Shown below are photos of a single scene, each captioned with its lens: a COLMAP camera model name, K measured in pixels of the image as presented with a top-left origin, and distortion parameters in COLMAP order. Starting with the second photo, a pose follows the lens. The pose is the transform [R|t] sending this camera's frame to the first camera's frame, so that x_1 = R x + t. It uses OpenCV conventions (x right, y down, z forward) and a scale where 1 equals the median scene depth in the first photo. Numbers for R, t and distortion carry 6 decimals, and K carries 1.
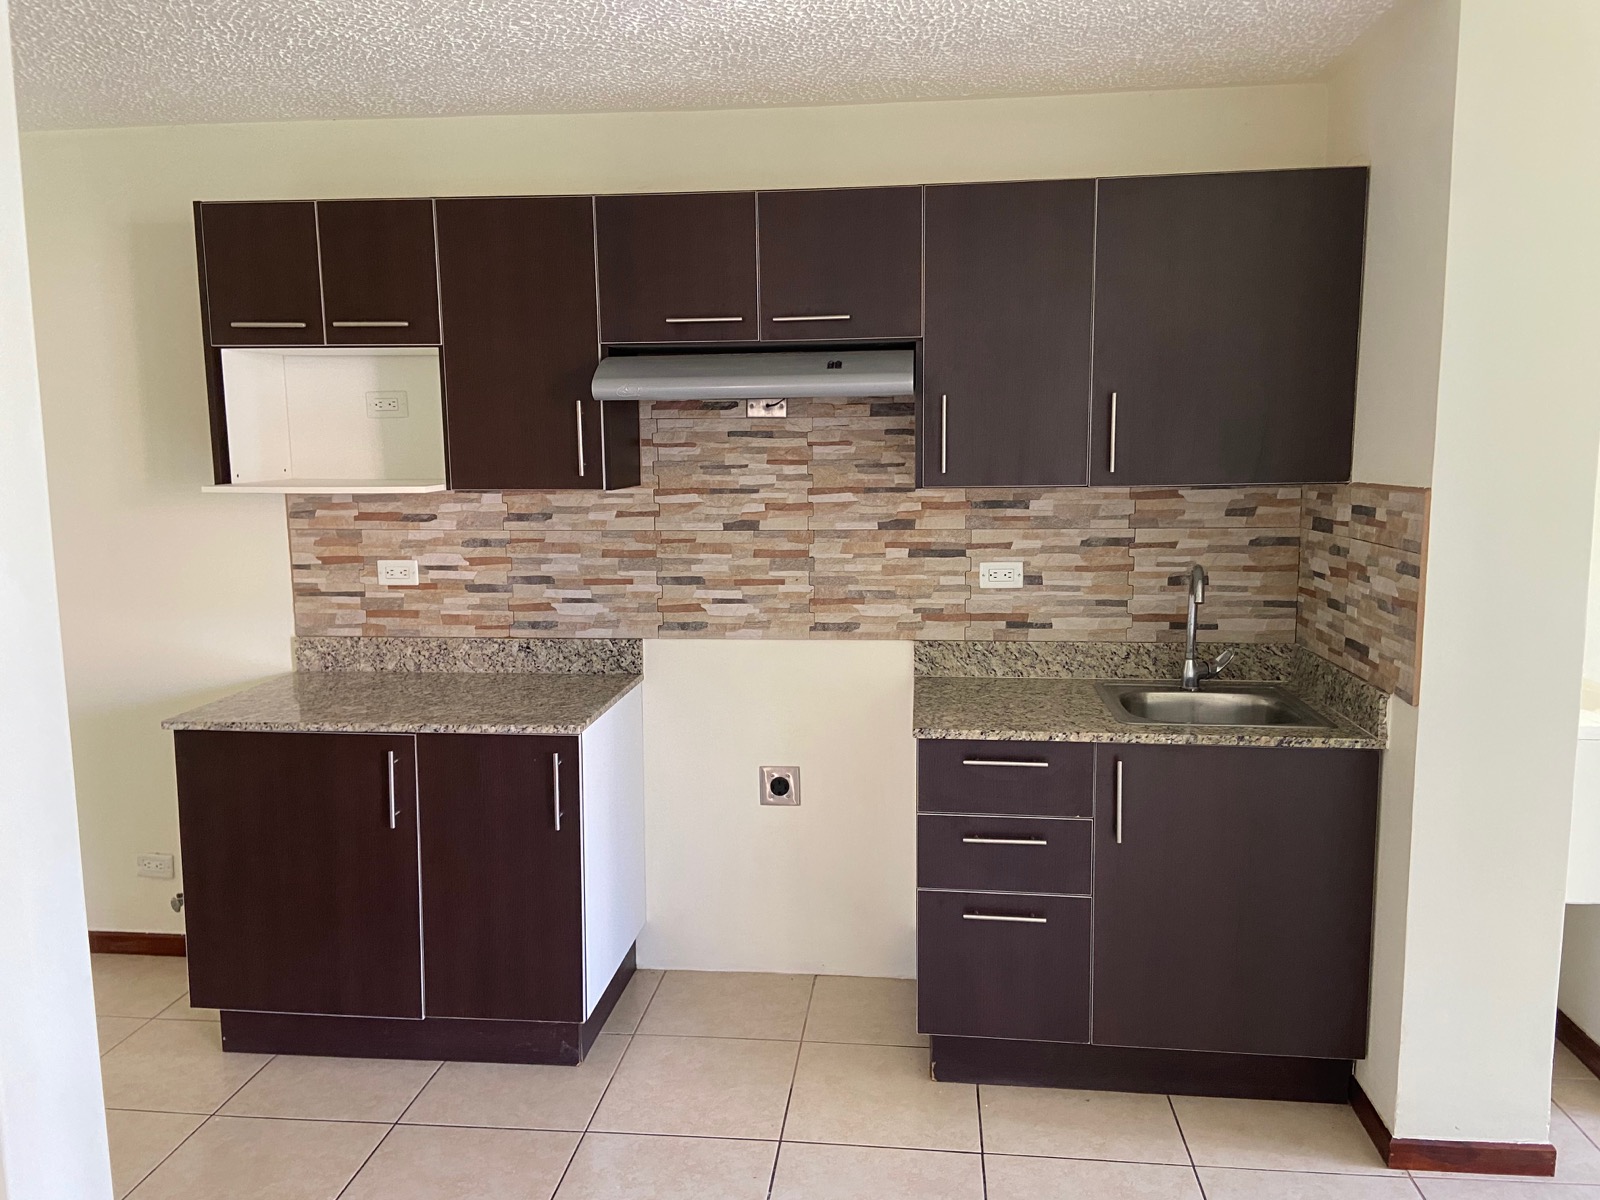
lens RADIAL K [[1206.5, 0, 798.5], [0, 1206.5, 601.7], [0, 0, 1]] dist [0.080944, -0.059656]
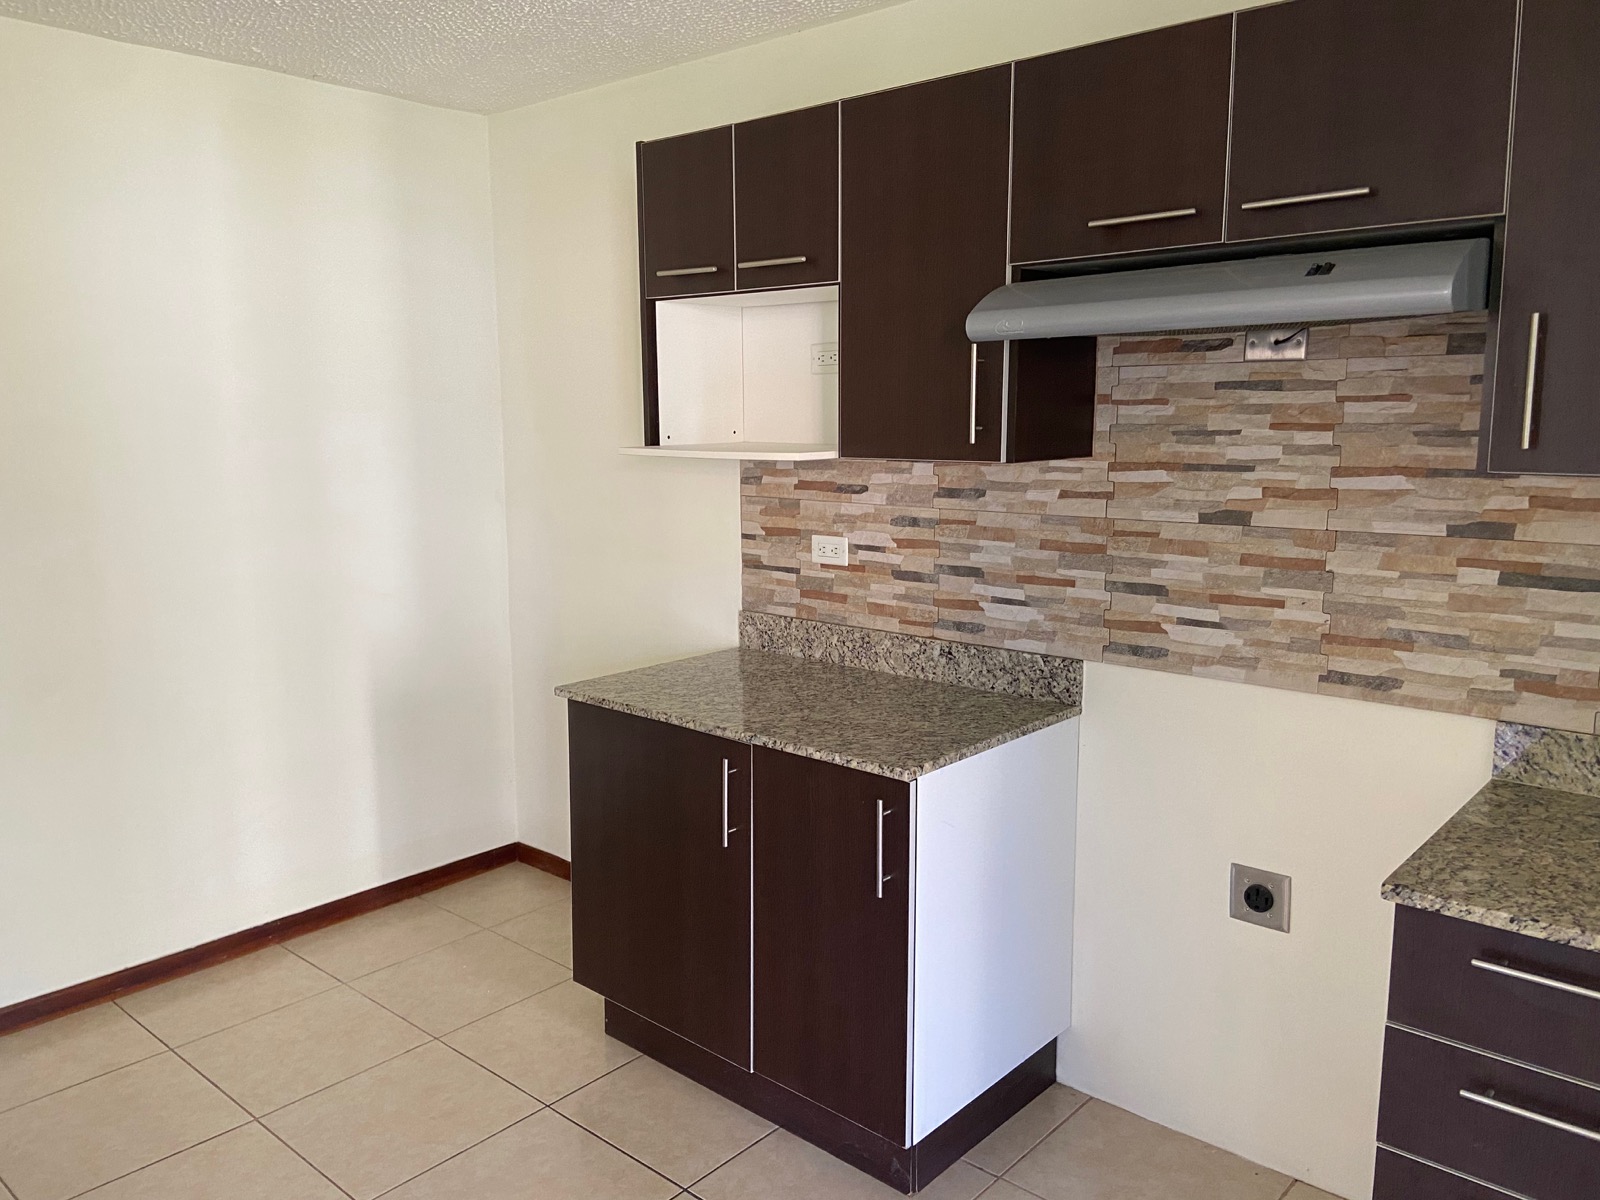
lens RADIAL K [[1206.5, 0, 786.5], [0, 1206.5, 595.3], [0, 0, 1]] dist [0.080944, -0.059656]
pose [[0.809047, 0.094007, -0.580177, 0.160073], [-0.080107, 0.995551, 0.049603, -0.033163], [0.582259, 0.006345, 0.812979, 0.281350]]
